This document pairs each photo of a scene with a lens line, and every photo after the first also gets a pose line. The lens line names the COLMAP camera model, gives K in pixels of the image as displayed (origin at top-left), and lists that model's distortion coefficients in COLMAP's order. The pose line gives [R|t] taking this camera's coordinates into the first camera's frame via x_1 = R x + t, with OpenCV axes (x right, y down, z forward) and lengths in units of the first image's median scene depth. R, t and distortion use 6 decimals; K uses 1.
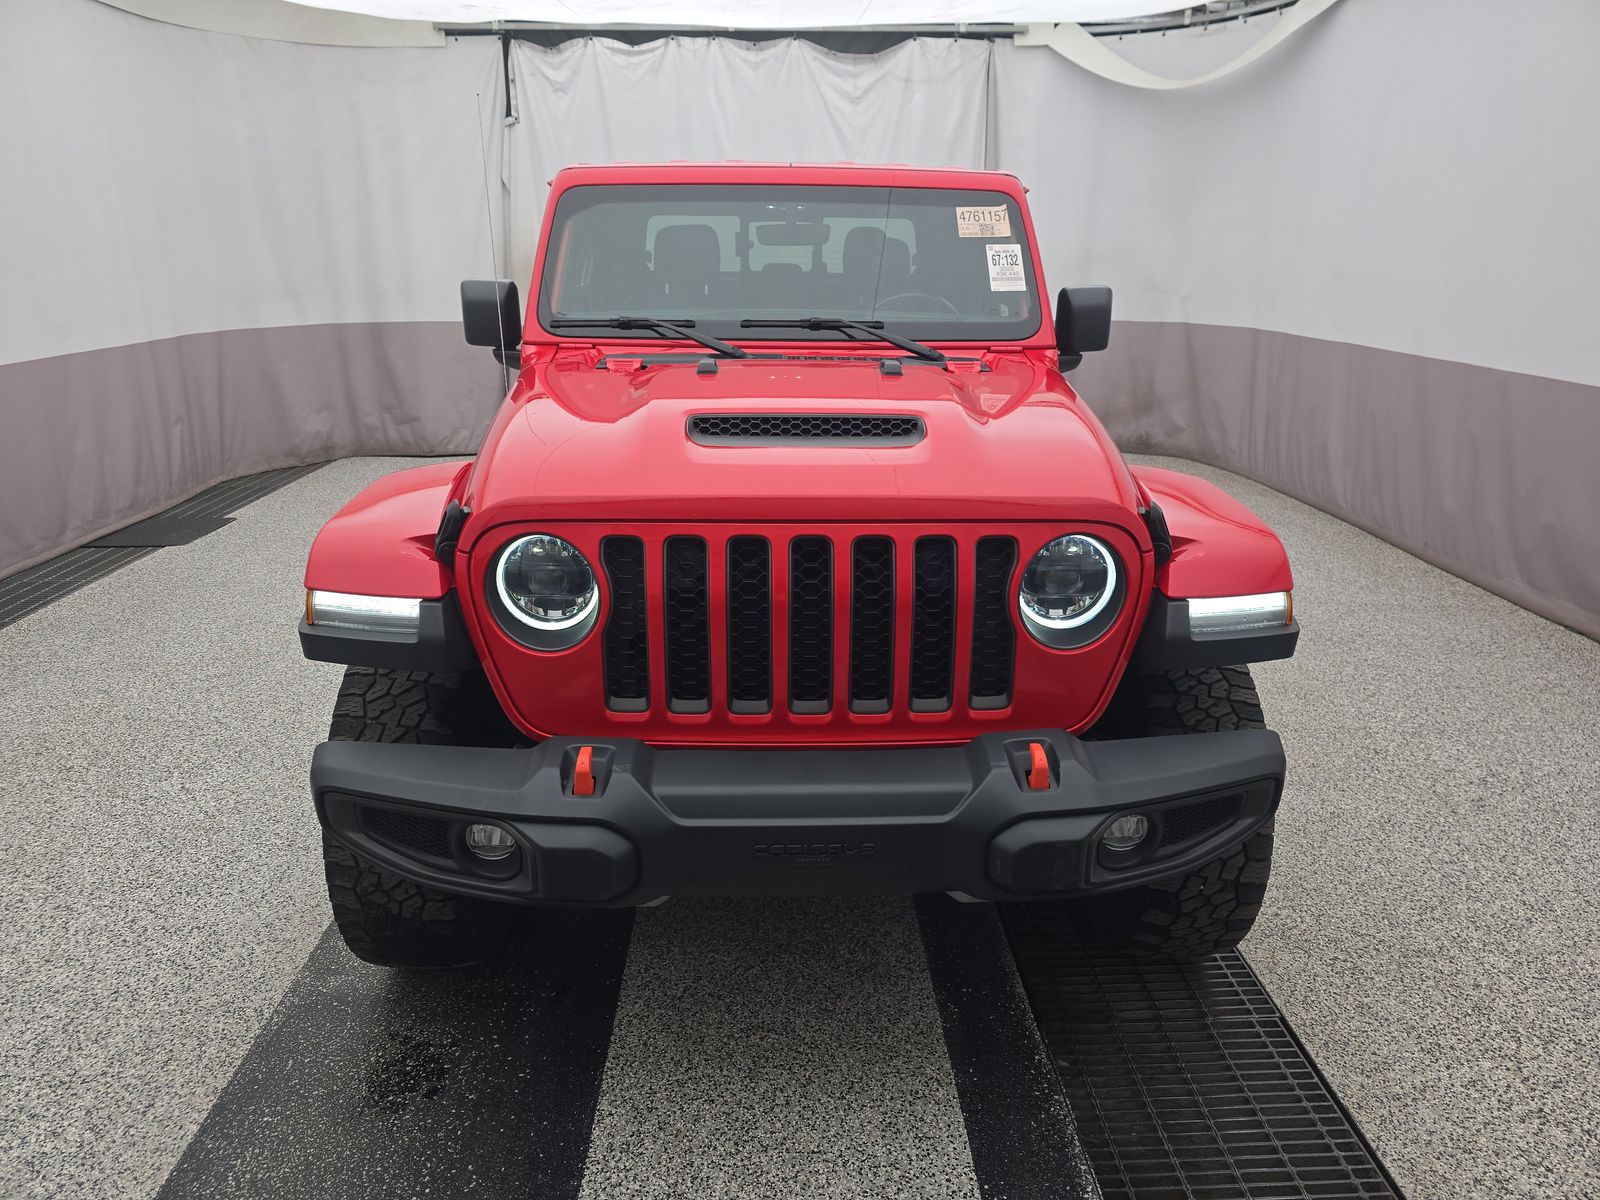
lens RADIAL K [[1084.1, 0, 809.6], [0, 1084.1, 600.3], [0, 0, 1]] dist [0.038425, -0.032157]
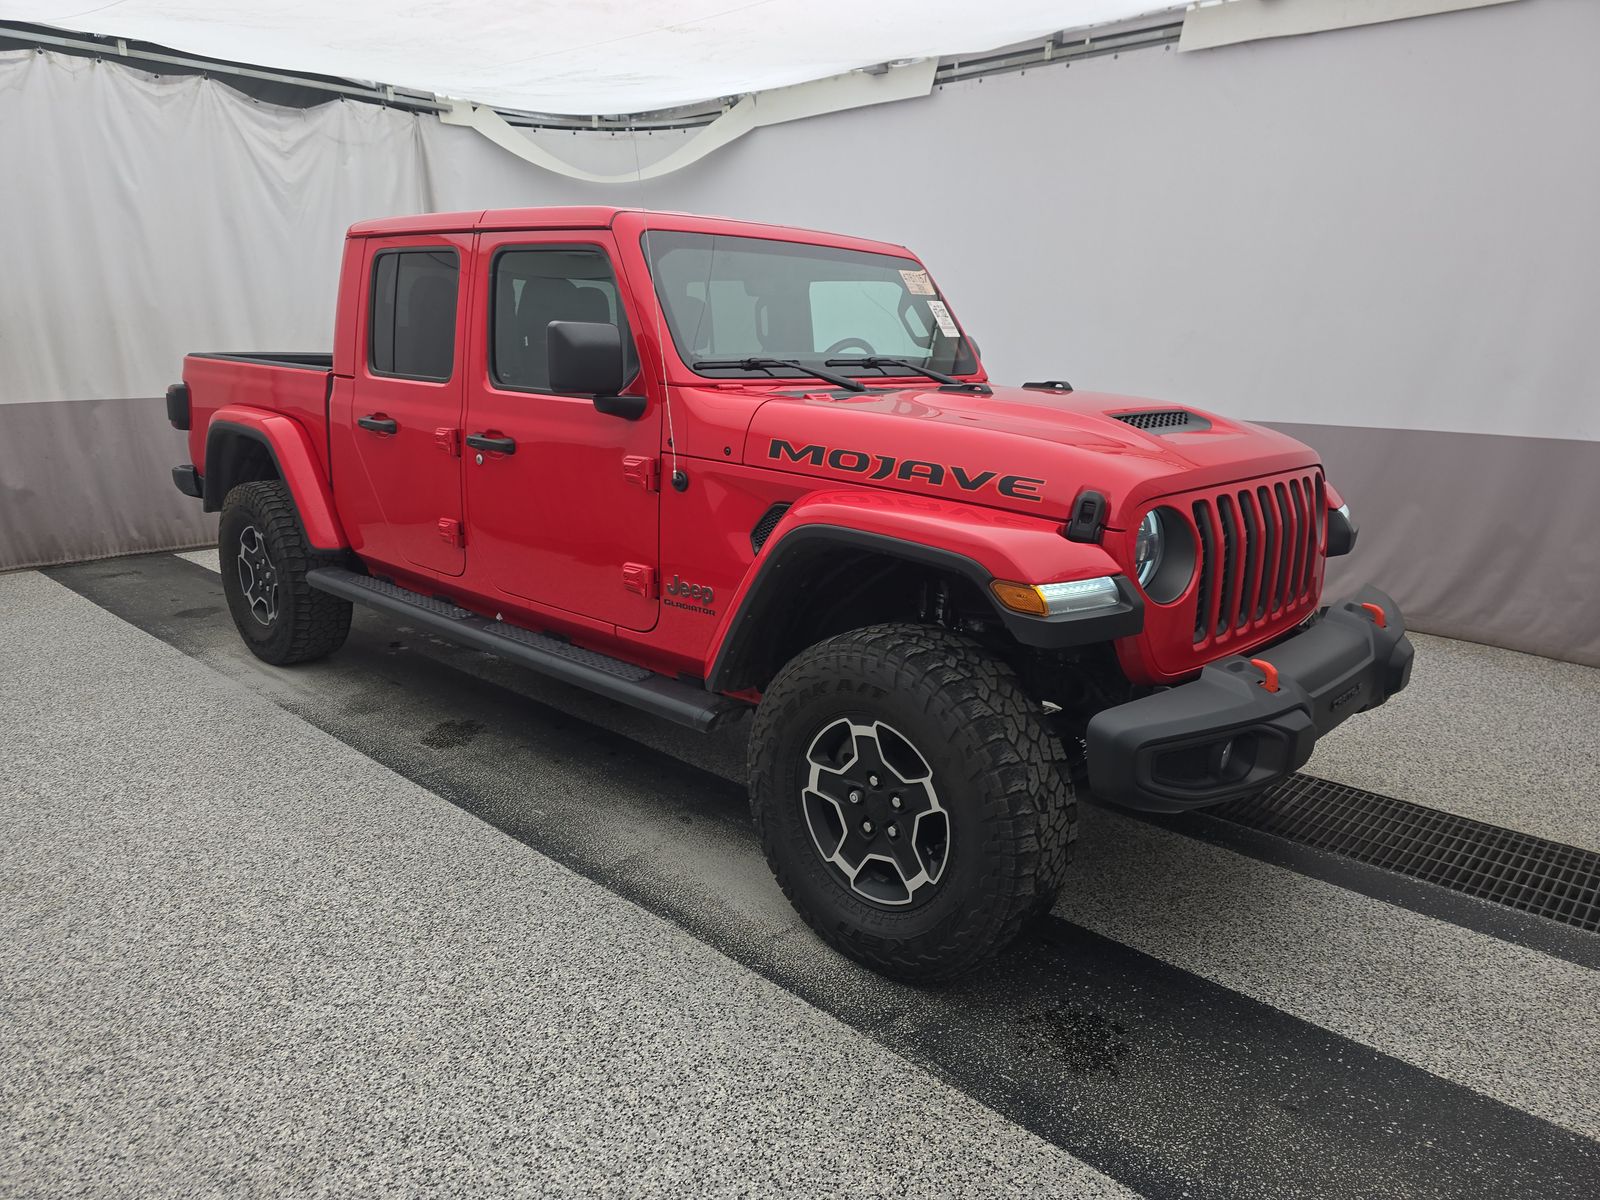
lens RADIAL K [[1084.1, 0, 809.6], [0, 1084.1, 600.3], [0, 0, 1]] dist [0.038425, -0.032157]
pose [[0.704213, -0.160895, 0.691518, -0.345705], [0.211770, 0.977249, 0.011717, -0.014070], [-0.677670, 0.138192, 0.722265, 0.098331]]
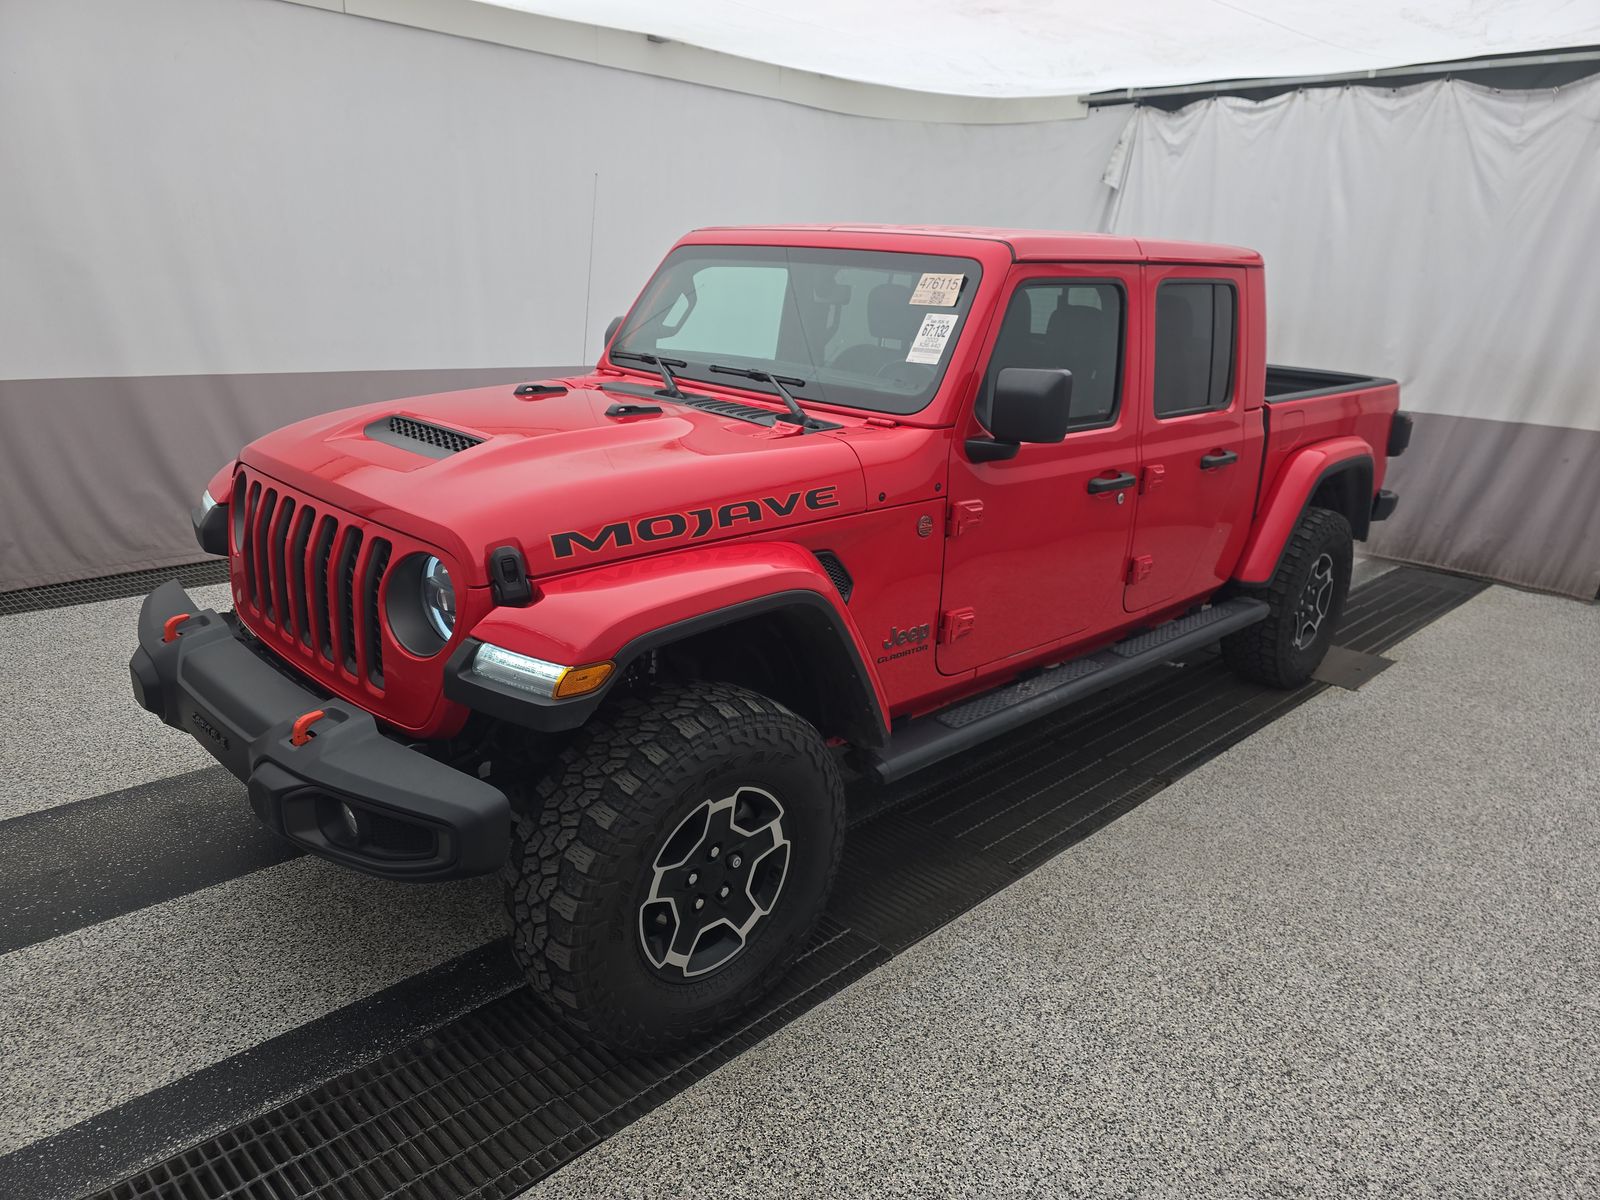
lens RADIAL K [[1099.7, 0, 800.0], [0, 1099.7, 600.0], [0, 0, 1]] dist [0.010710, 0.001822]
pose [[0.681868, 0.239278, -0.691233, 0.327635], [-0.274646, 0.959593, 0.061249, -0.048137], [0.677957, 0.148080, 0.720032, 0.114550]]
